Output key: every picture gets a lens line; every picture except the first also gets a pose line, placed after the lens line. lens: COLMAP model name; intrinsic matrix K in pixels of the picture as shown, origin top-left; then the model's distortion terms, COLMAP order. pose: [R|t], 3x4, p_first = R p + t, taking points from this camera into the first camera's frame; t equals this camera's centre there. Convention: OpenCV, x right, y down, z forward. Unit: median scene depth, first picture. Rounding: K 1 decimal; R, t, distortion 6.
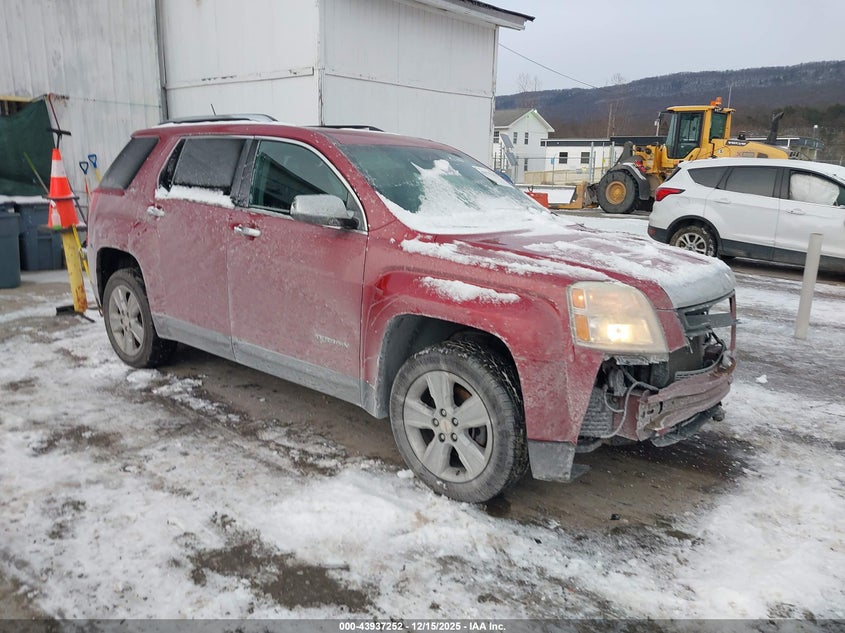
lens RADIAL K [[688.4, 0, 411.1], [0, 688.4, 315.5], [0, 0, 1]] dist [0.051871, -0.074184]
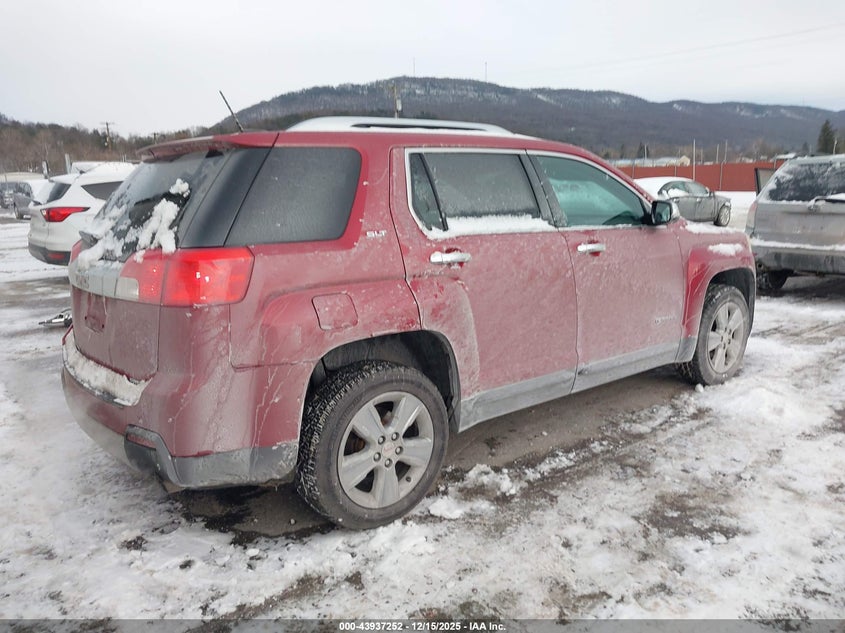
lens RADIAL K [[688.4, 0, 411.1], [0, 688.4, 315.5], [0, 0, 1]] dist [0.051871, -0.074184]
pose [[0.150089, -0.212260, 0.965618, -1.204433], [0.242103, 0.954837, 0.172259, -0.254358], [-0.958571, 0.207925, 0.194700, 1.046978]]
